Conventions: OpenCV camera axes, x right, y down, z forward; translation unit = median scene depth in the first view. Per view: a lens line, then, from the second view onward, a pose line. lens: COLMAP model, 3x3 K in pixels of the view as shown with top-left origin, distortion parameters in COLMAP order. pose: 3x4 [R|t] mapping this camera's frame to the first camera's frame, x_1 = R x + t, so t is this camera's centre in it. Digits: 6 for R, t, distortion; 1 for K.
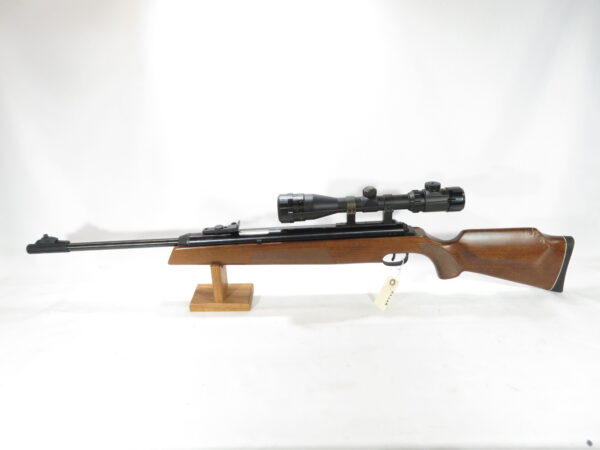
lens RADIAL K [[416.2, 0, 302.2], [0, 416.2, 215.7], [0, 0, 1]] dist [0.000161, 0.000826]
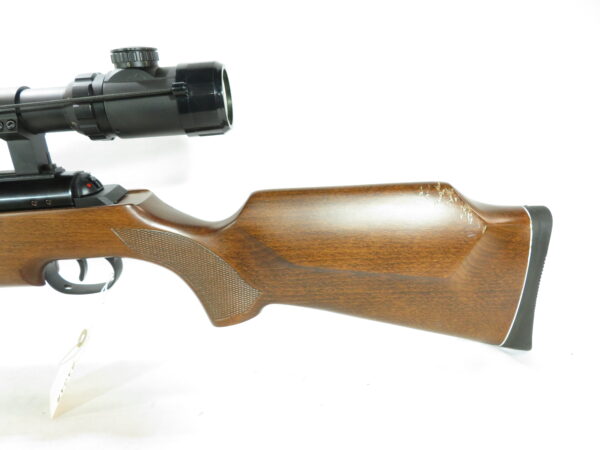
lens RADIAL K [[416.2, 0, 302.2], [0, 416.2, 215.7], [0, 0, 1]] dist [0.000161, 0.000826]
pose [[0.999726, -0.018157, 0.014746, 0.426922], [0.018870, 0.998585, -0.049714, 0.075398], [-0.013823, 0.049978, 0.998655, 0.634219]]
